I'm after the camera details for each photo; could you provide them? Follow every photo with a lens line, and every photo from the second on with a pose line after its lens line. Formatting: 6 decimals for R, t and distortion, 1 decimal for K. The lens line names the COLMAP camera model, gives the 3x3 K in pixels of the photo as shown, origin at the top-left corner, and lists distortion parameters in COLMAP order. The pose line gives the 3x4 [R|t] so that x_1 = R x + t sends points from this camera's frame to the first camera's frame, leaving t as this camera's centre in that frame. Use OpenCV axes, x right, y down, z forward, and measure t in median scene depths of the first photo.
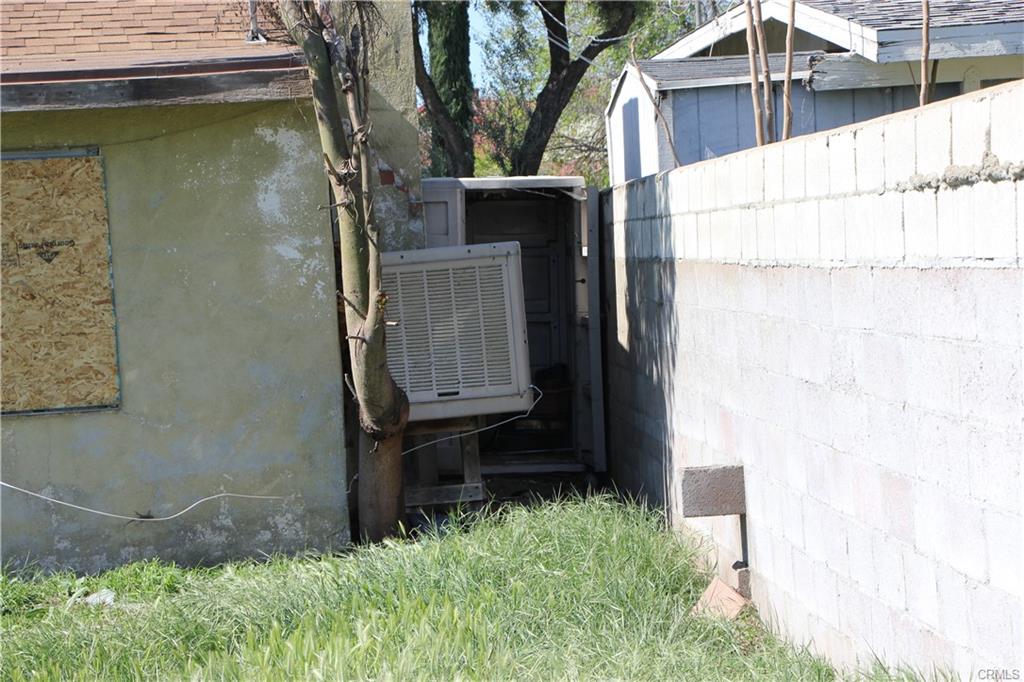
lens RADIAL K [[2726.4, 0, 512.0], [0, 2726.4, 363.2], [0, 0, 1]] dist [0.493251, 0.111357]
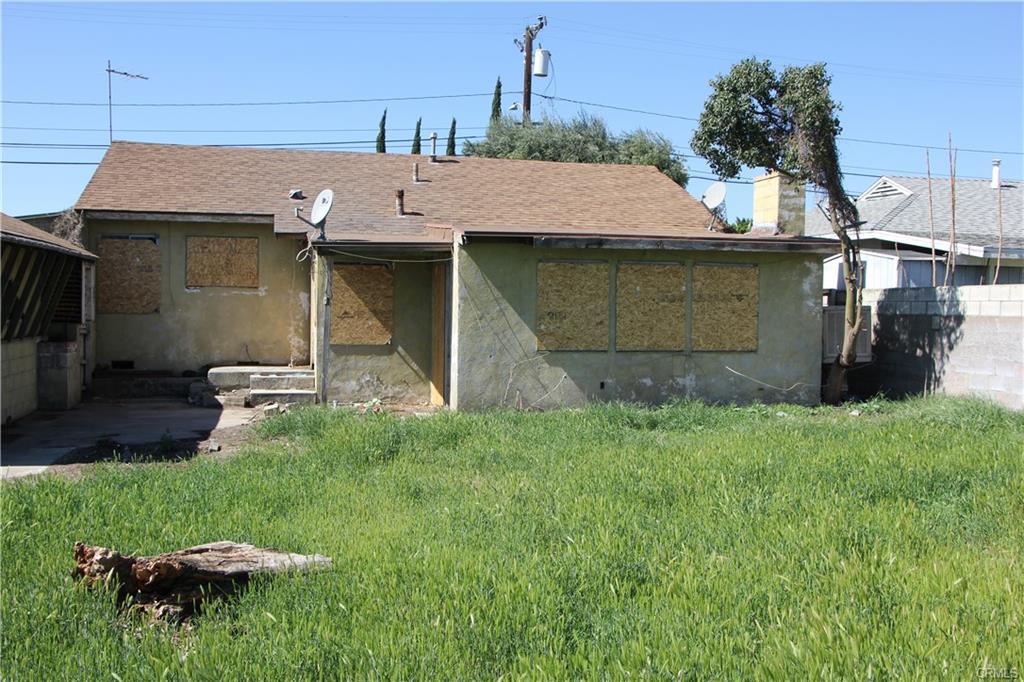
lens RADIAL K [[1014.6, 0, 509.9], [0, 1014.6, 353.2], [0, 0, 1]] dist [-0.123637, 0.238807]
pose [[0.988238, 0.066259, 0.137824, -0.555308], [-0.066112, 0.997796, -0.005649, 0.041291], [-0.137894, -0.003529, 0.990441, -0.040859]]
